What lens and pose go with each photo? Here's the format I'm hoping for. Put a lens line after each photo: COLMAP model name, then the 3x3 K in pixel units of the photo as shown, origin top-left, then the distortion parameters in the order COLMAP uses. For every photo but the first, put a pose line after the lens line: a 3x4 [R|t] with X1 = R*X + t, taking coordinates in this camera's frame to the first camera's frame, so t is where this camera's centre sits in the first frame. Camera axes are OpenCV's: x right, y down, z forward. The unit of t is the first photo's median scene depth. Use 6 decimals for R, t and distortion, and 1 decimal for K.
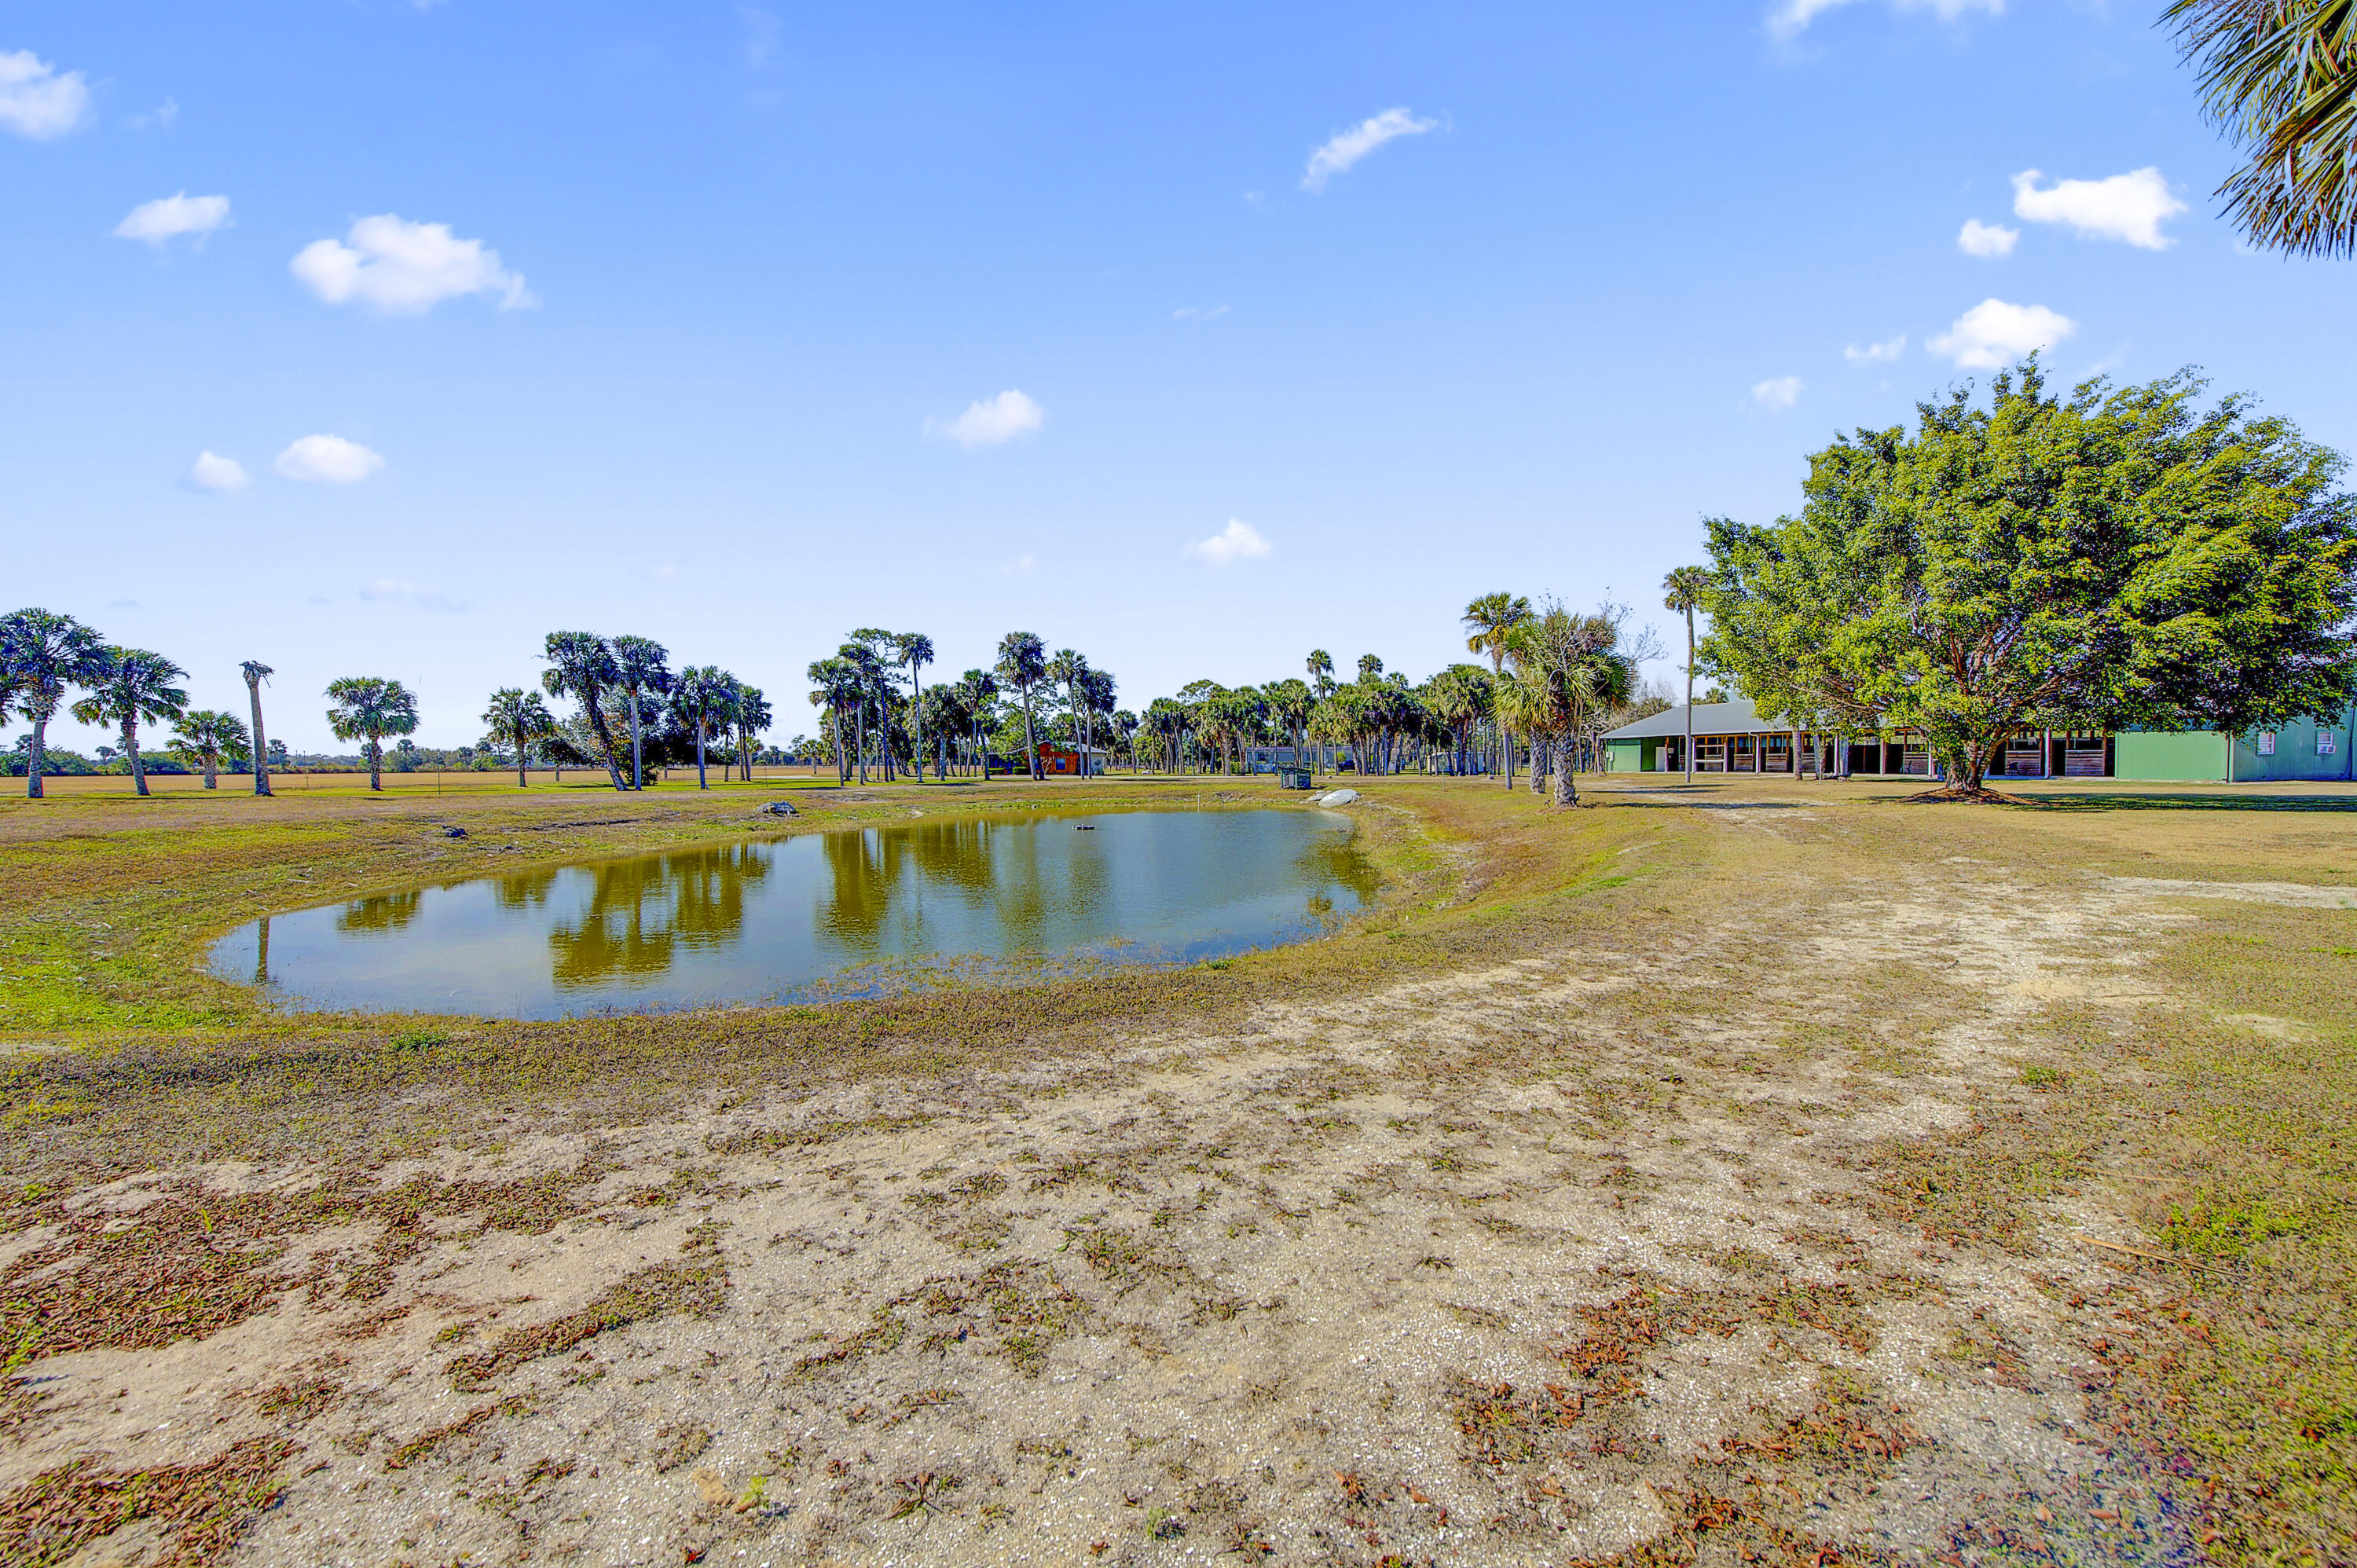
lens RADIAL K [[937.8, 0, 1183.3], [0, 937.8, 773.5], [0, 0, 1]] dist [0.000396, -0.000150]
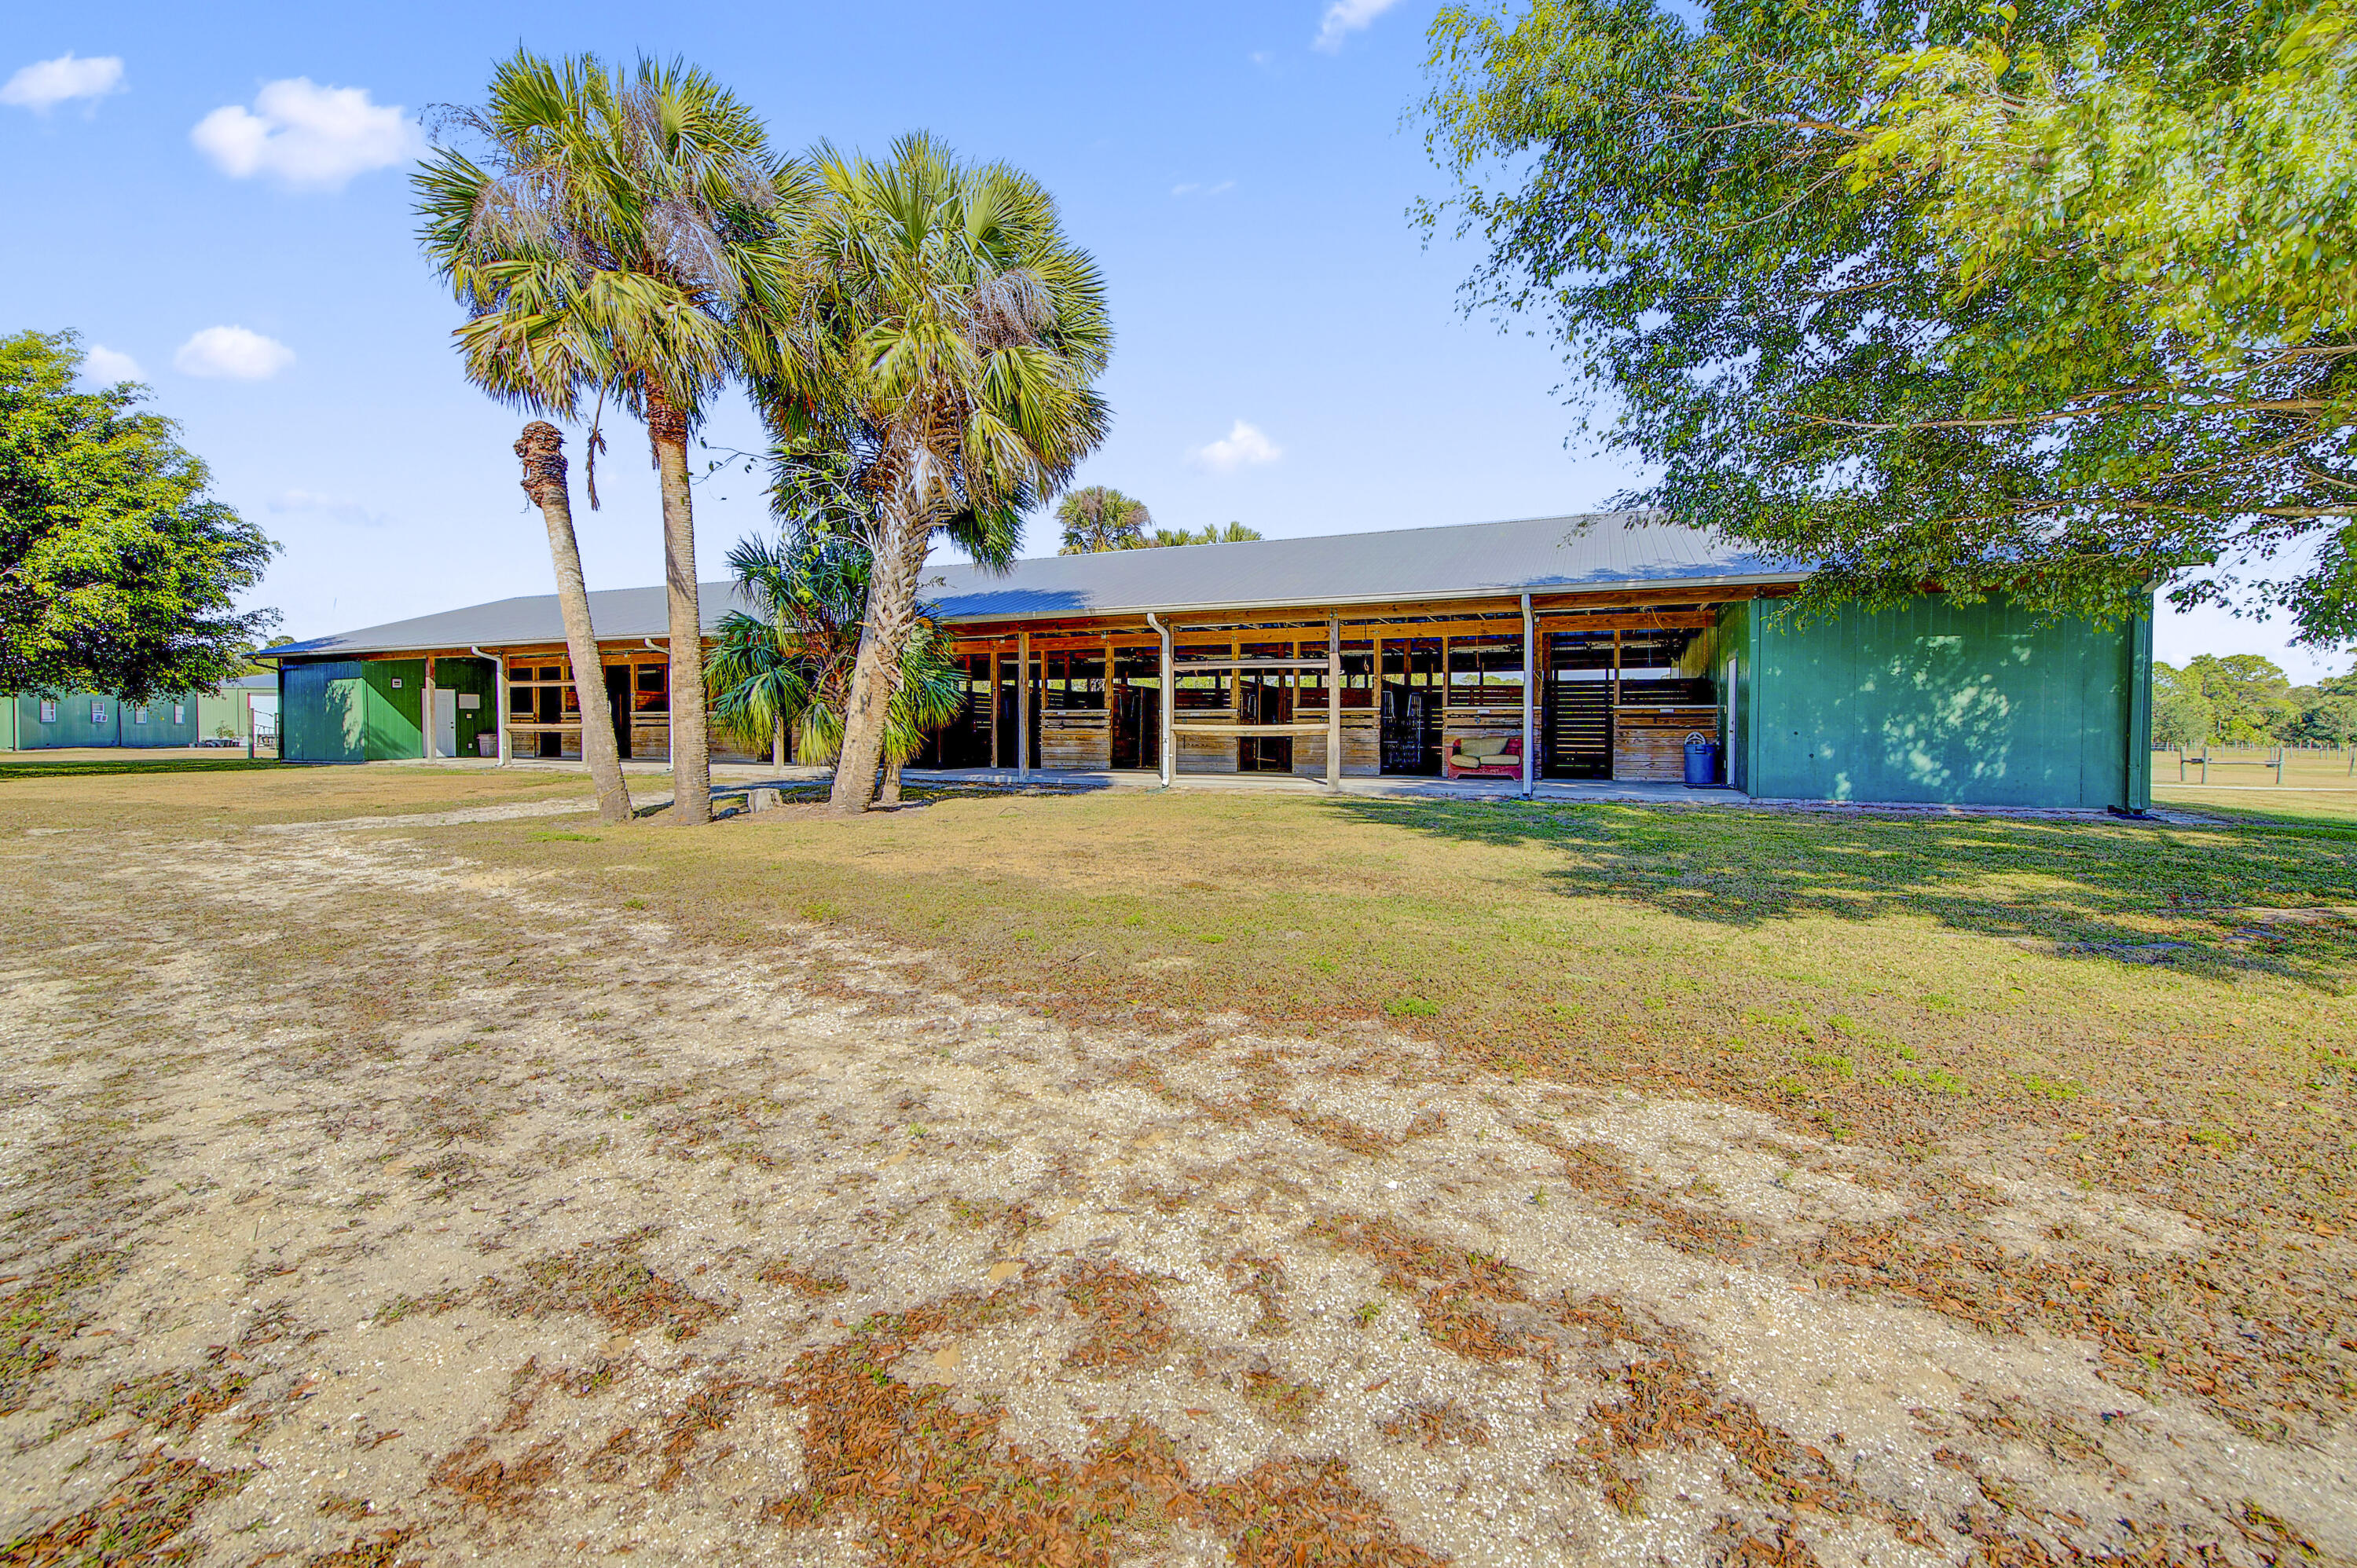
lens RADIAL K [[937.8, 0, 1183.3], [0, 937.8, 773.5], [0, 0, 1]] dist [0.000396, -0.000150]
pose [[-0.209690, -0.039094, 0.976986, -1.228419], [0.011354, 0.999036, 0.042413, 0.031138], [-0.977702, 0.019986, -0.209044, 0.489610]]
